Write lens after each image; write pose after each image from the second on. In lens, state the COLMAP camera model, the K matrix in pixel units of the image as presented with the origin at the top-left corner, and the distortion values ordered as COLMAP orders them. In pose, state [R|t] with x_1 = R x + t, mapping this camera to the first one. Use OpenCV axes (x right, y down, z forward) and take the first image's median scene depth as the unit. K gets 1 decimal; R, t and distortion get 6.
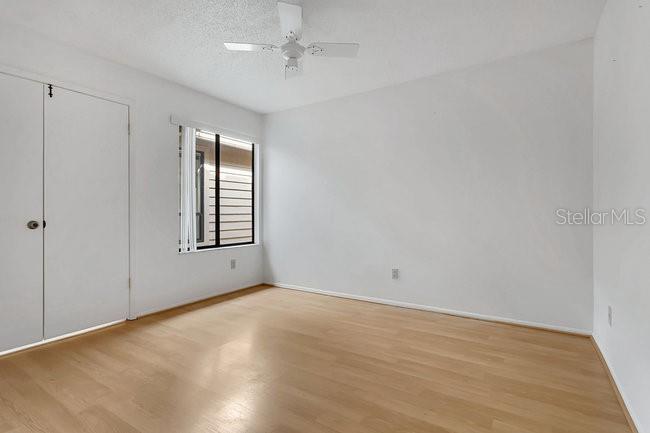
lens RADIAL K [[311.9, 0, 325.0], [0, 311.9, 216.5], [0, 0, 1]] dist [-0.001326, -0.000356]
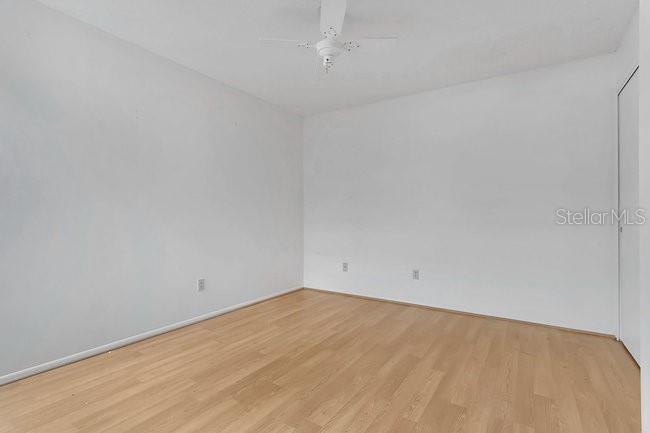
lens RADIAL K [[311.9, 0, 325.0], [0, 311.9, 216.5], [0, 0, 1]] dist [-0.001326, -0.000356]
pose [[0.011490, 0.000683, 0.999934, -0.928017], [0.005807, 0.999983, -0.000749, -0.016891], [-0.999917, 0.005815, 0.011486, 0.867379]]
